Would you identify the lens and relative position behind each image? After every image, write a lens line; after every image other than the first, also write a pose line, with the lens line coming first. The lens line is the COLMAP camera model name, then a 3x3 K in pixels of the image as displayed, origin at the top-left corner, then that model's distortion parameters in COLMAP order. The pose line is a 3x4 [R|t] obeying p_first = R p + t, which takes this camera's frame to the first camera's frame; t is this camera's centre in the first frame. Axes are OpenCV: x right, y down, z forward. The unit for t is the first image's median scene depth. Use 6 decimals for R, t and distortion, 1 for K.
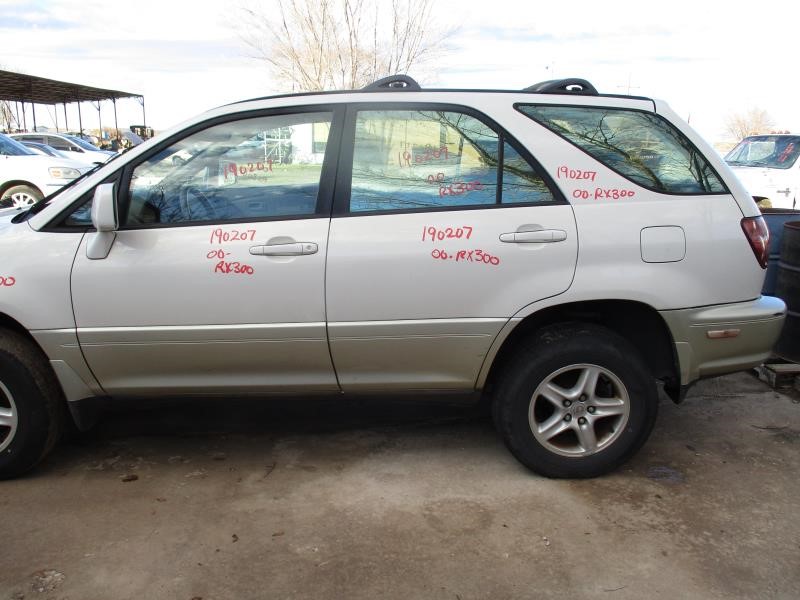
lens RADIAL K [[678.1, 0, 402.6], [0, 678.1, 298.5], [0, 0, 1]] dist [-0.061346, 0.063300]
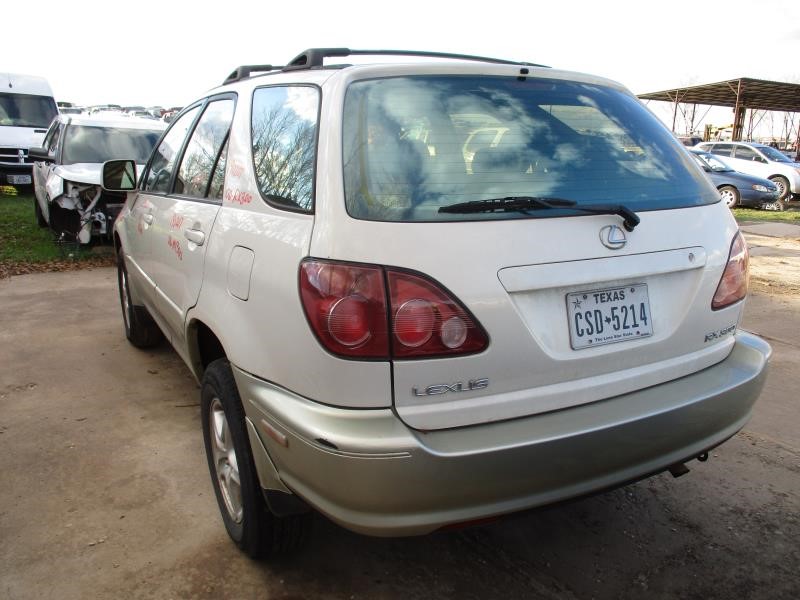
lens RADIAL K [[678.1, 0, 402.6], [0, 678.1, 298.5], [0, 0, 1]] dist [-0.061346, 0.063300]
pose [[0.439197, 0.205693, -0.874526, 1.043436], [-0.221473, 0.968183, 0.116495, -0.167293], [0.870664, 0.142519, 0.470779, 0.781185]]
